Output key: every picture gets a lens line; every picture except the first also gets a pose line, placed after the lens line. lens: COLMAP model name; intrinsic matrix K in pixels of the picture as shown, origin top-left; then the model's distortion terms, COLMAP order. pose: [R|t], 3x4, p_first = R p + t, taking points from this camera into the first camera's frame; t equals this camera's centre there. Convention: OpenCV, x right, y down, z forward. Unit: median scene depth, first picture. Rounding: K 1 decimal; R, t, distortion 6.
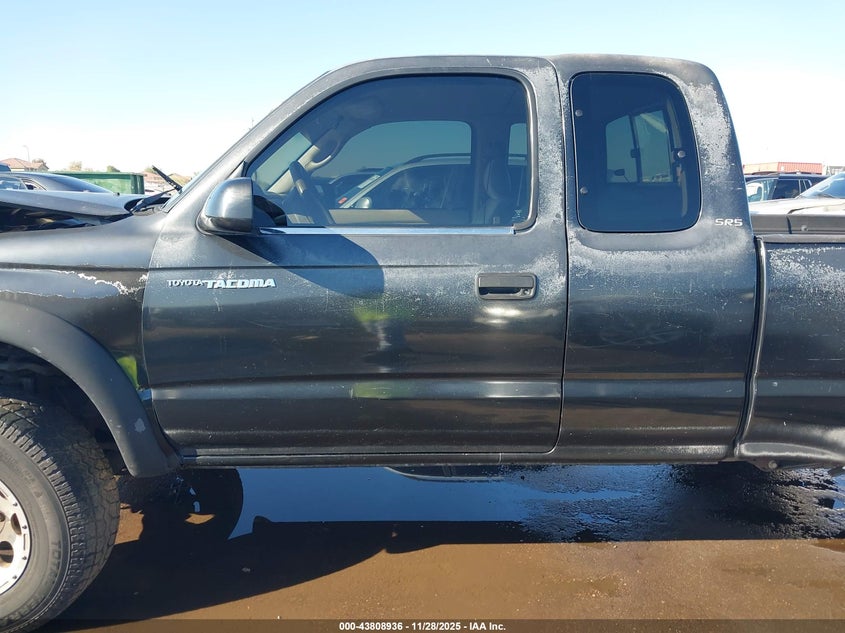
lens RADIAL K [[662.4, 0, 422.5], [0, 662.4, 316.2], [0, 0, 1]] dist [-0.037734, 0.004991]
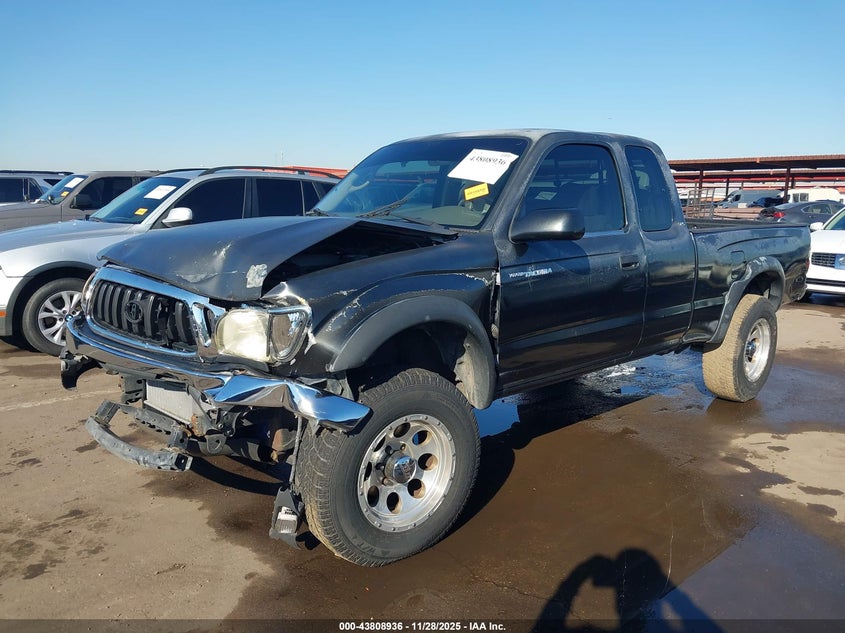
lens RADIAL K [[662.4, 0, 422.2], [0, 662.4, 316.6], [0, 0, 1]] dist [-0.037734, 0.004991]
pose [[0.796846, -0.121960, 0.591744, -1.413710], [0.120862, 0.991795, 0.041659, -0.041931], [-0.591970, 0.038323, 0.805048, -0.130106]]
